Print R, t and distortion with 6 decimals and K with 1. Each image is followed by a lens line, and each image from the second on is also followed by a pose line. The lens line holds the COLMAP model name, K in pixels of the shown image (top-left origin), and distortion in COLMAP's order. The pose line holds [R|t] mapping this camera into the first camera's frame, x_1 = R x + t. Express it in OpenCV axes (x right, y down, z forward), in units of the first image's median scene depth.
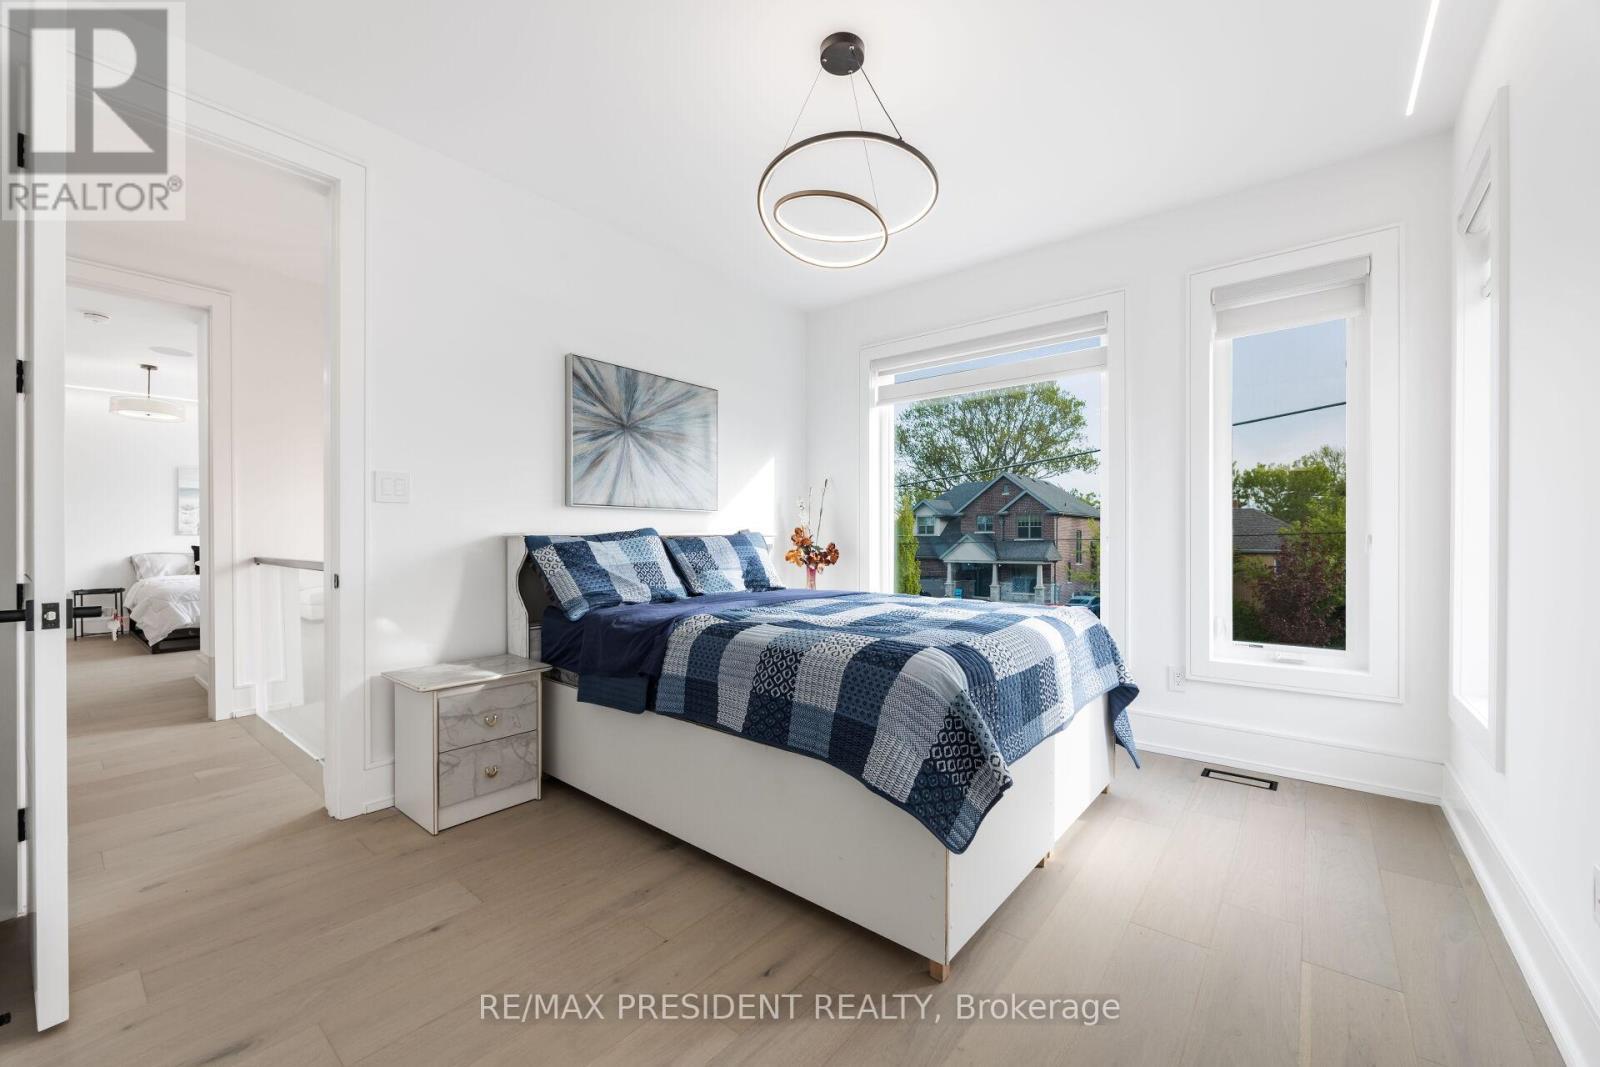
lens RADIAL K [[633.5, 0, 802.6], [0, 633.5, 540.1], [0, 0, 1]] dist [-0.000620, 0.000058]
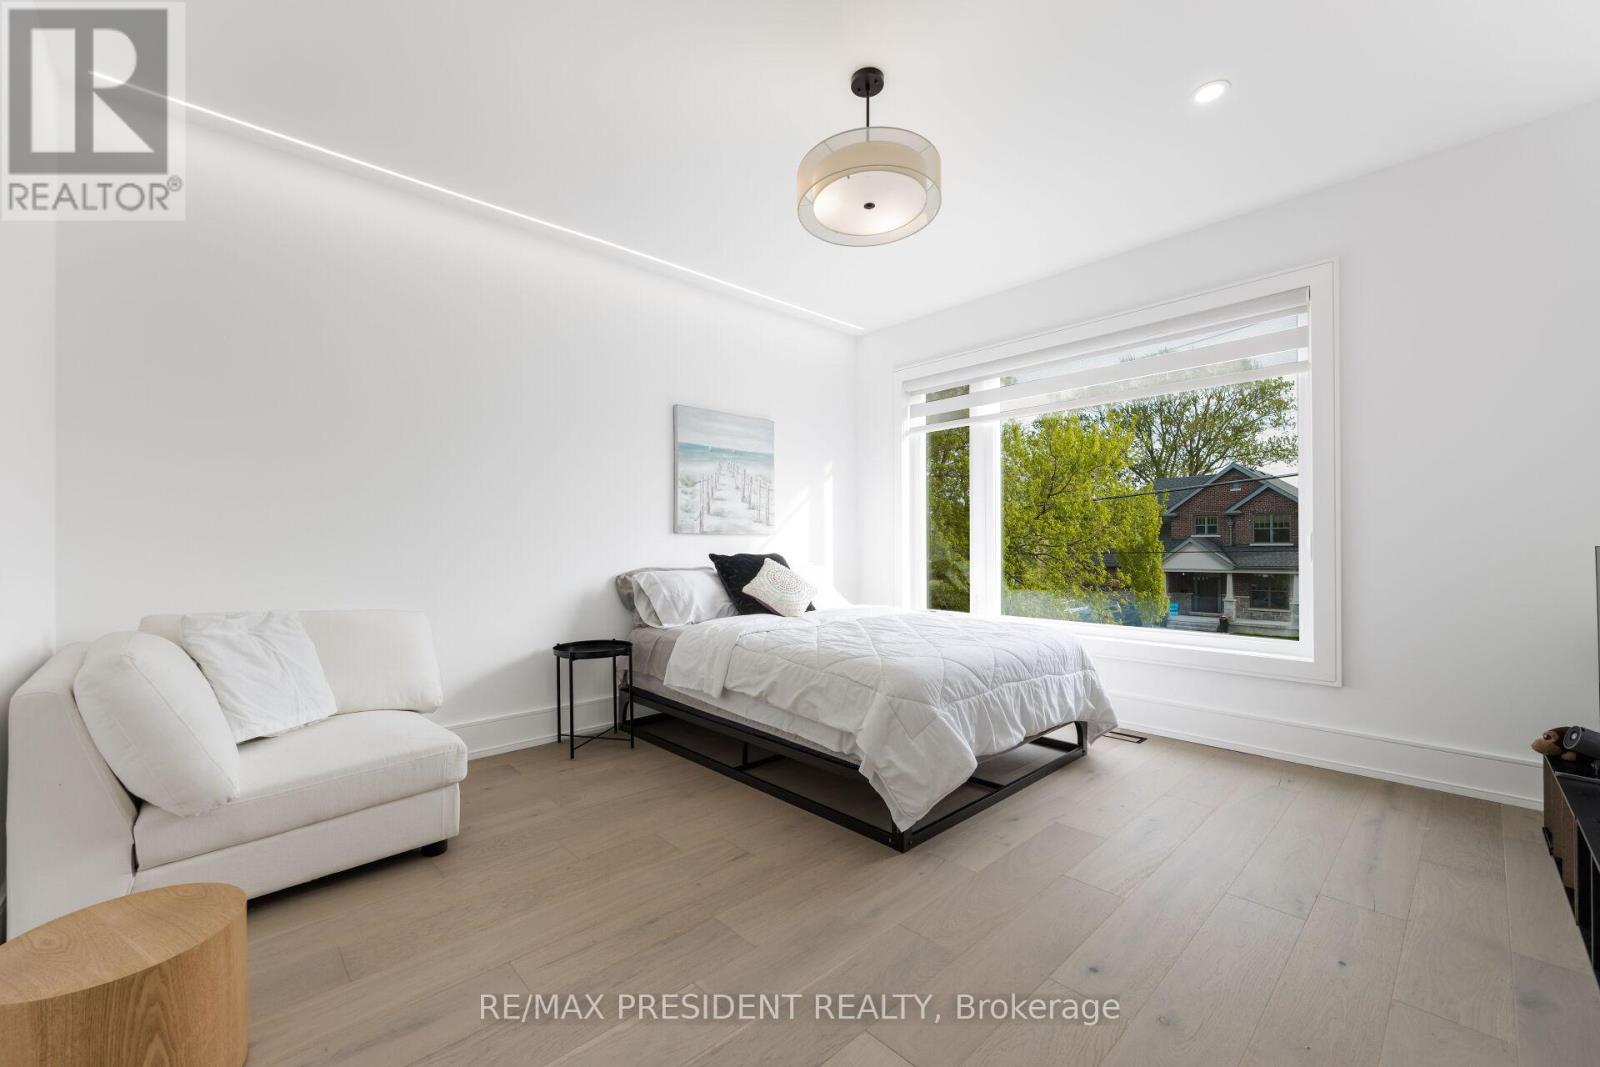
lens RADIAL K [[633.5, 0, 795.6], [0, 633.5, 537.4], [0, 0, 1]] dist [-0.000620, 0.000058]
pose [[0.994631, -0.011651, -0.102824, -0.179026], [0.009599, 0.999745, -0.020434, 0.001341], [0.103035, 0.019338, 0.994490, 0.105598]]
